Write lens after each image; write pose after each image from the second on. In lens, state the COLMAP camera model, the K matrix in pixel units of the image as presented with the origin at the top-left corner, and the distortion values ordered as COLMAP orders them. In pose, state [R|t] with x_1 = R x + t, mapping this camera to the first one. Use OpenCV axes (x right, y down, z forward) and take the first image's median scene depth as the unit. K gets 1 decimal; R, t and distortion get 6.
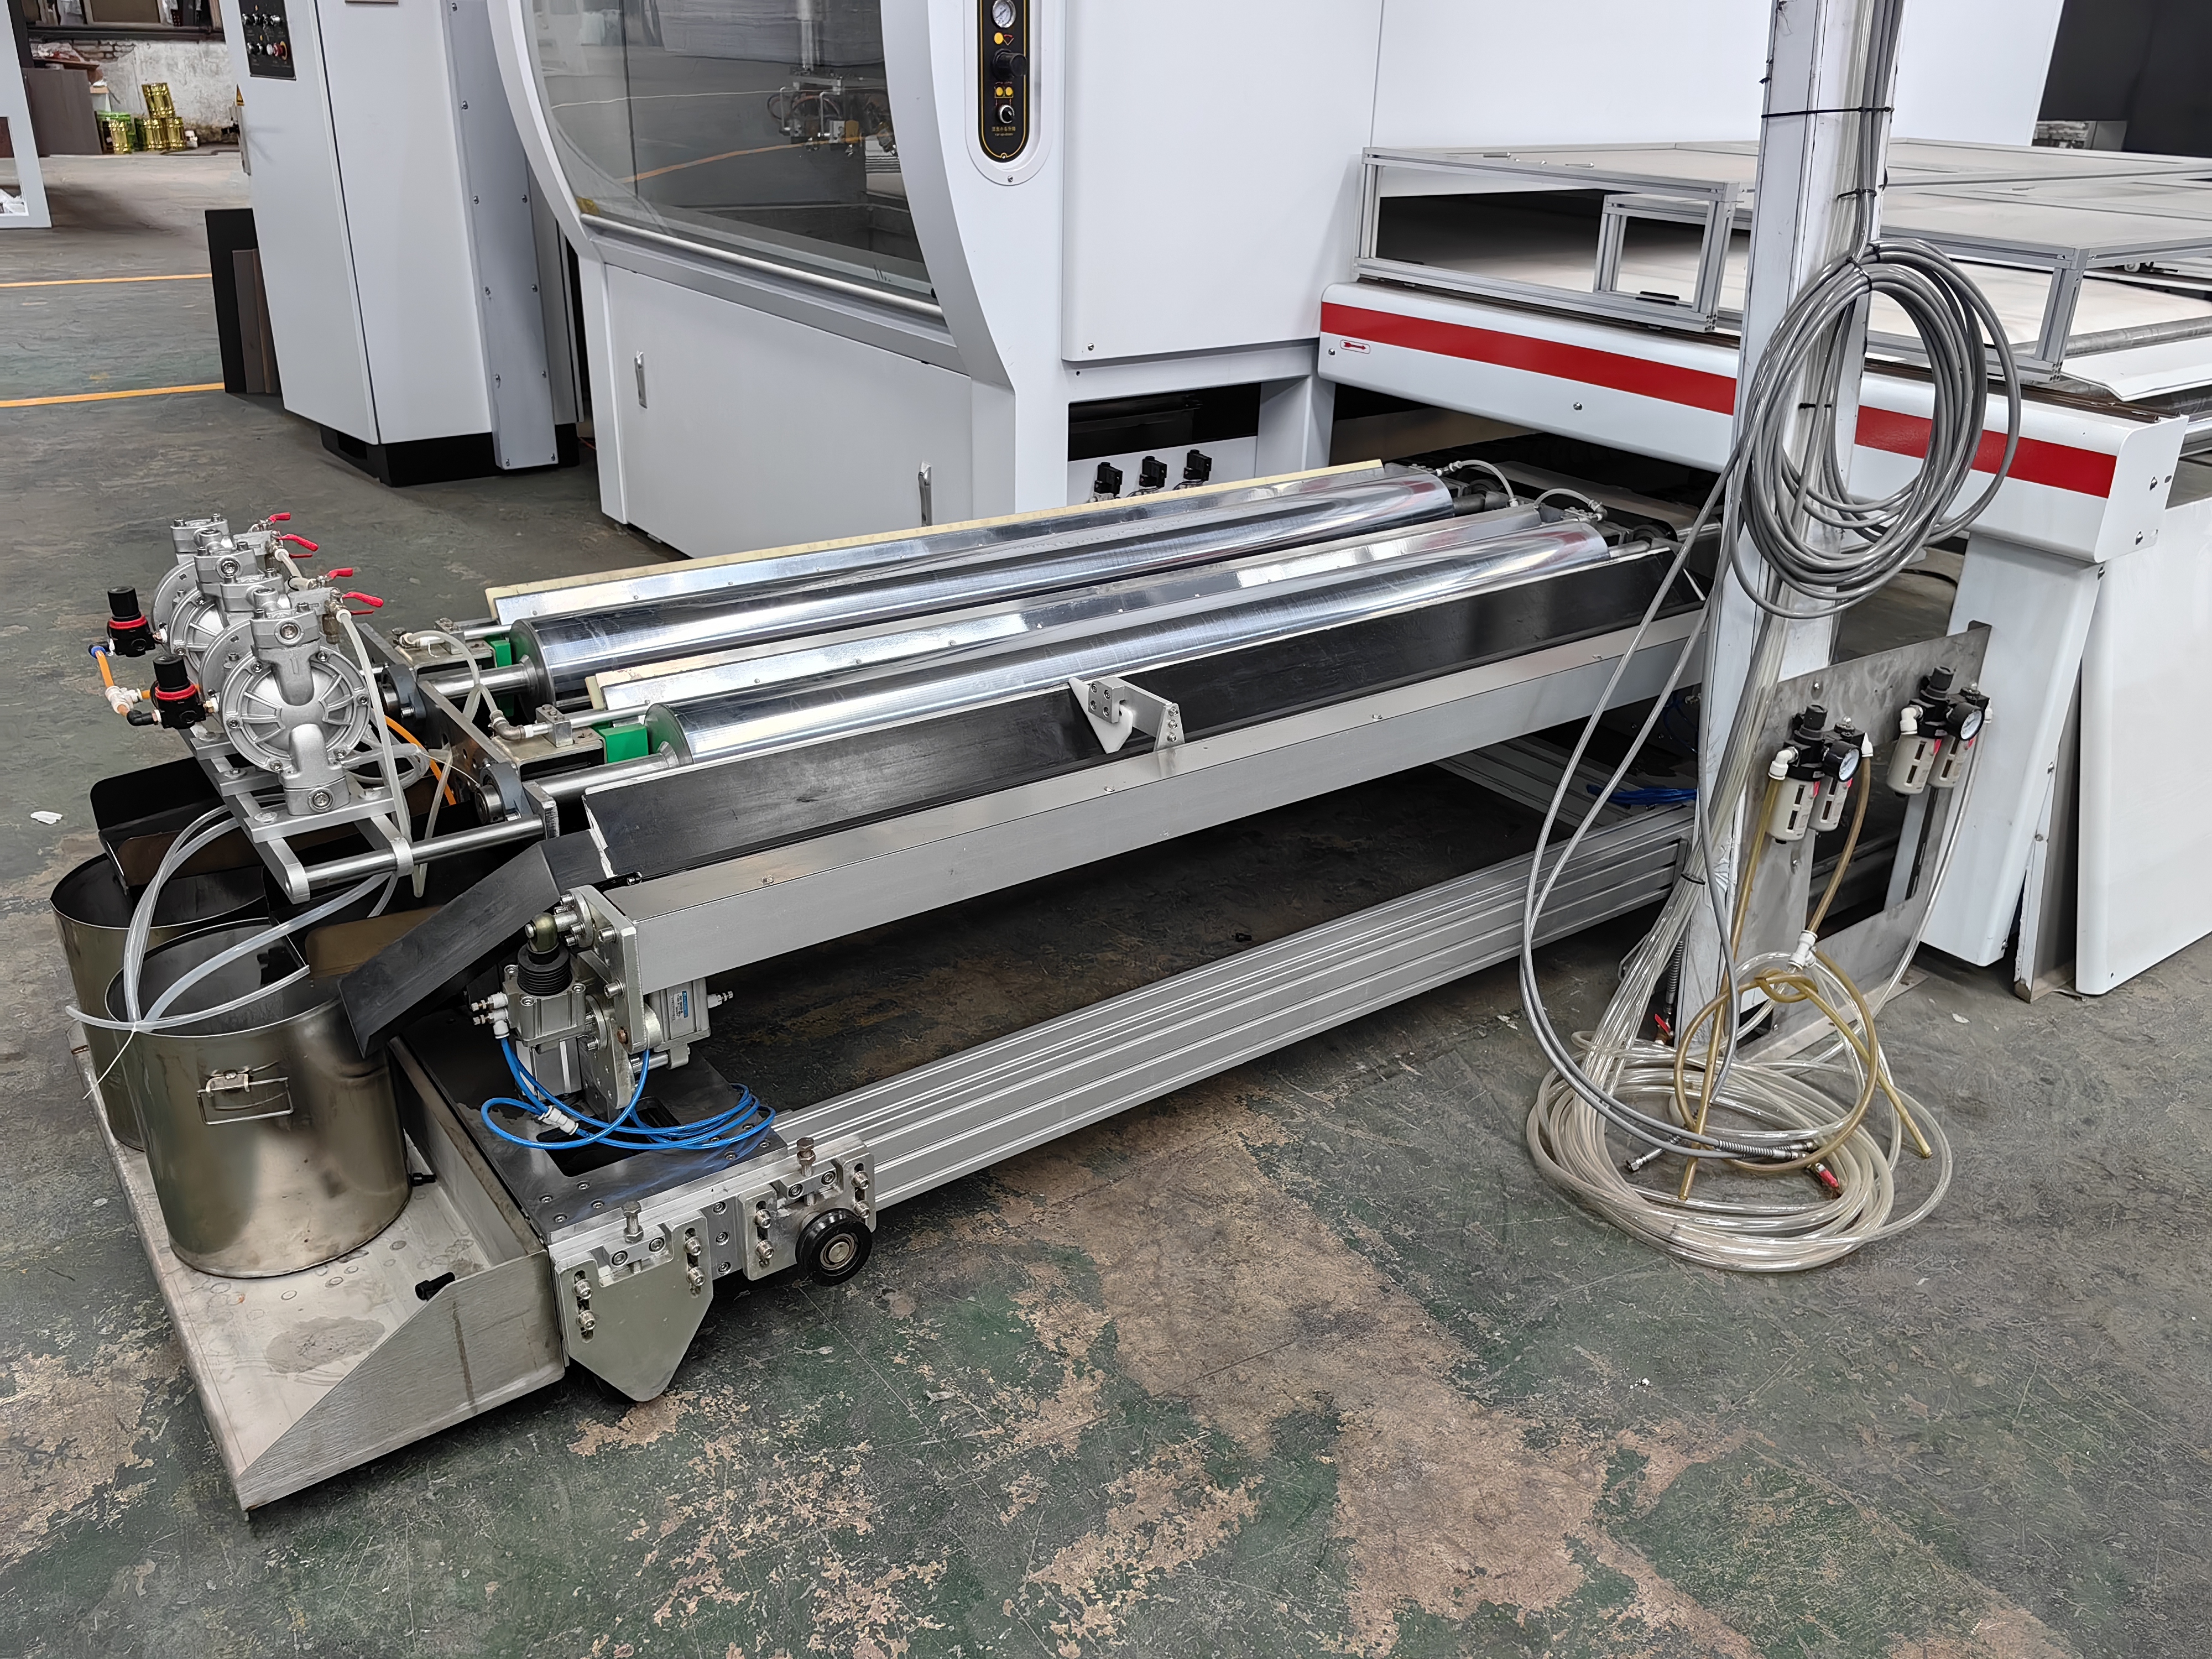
lens RADIAL K [[1756.4, 0, 1117.6], [0, 1756.4, 821.7], [0, 0, 1]] dist [0.049130, -0.077607]
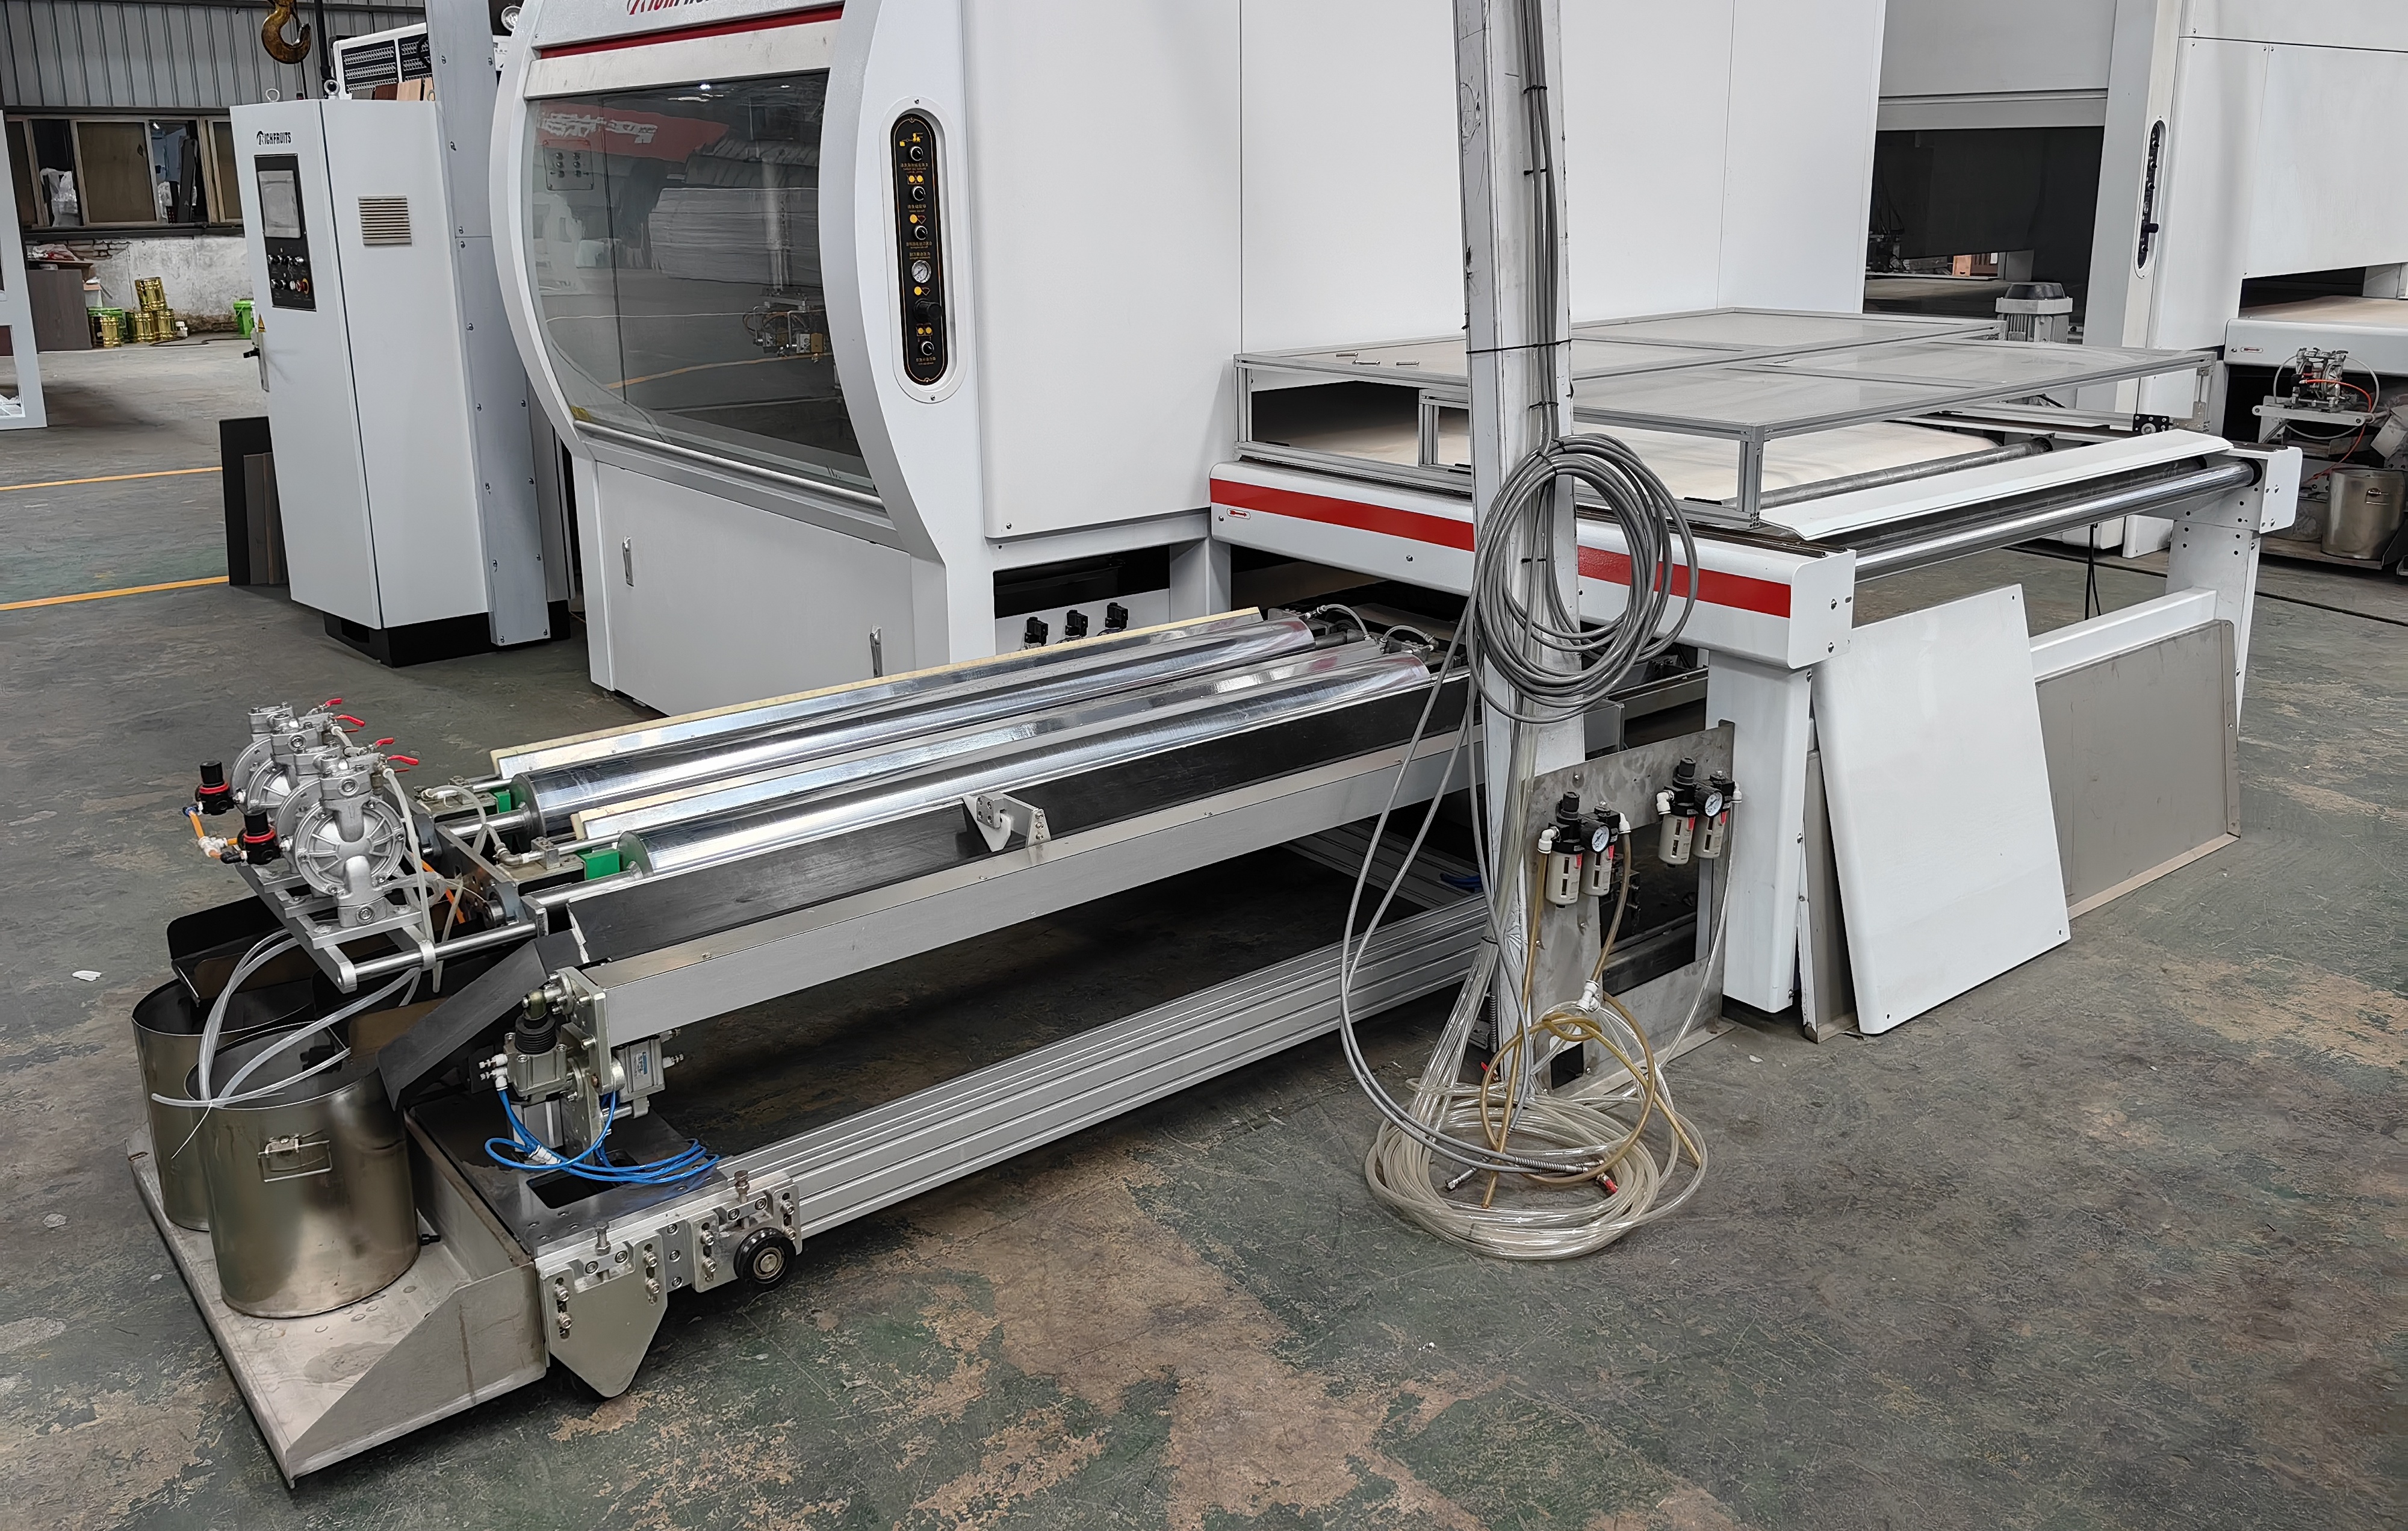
lens RADIAL K [[2026.8, 0, 1233.3], [0, 2026.8, 606.8], [0, 0, 1]] dist [0.050840, -0.085024]
pose [[0.998649, -0.046046, 0.024077, 0.139459], [0.049811, 0.980254, -0.191363, 0.072399], [-0.014790, 0.192304, 0.981224, -0.453024]]
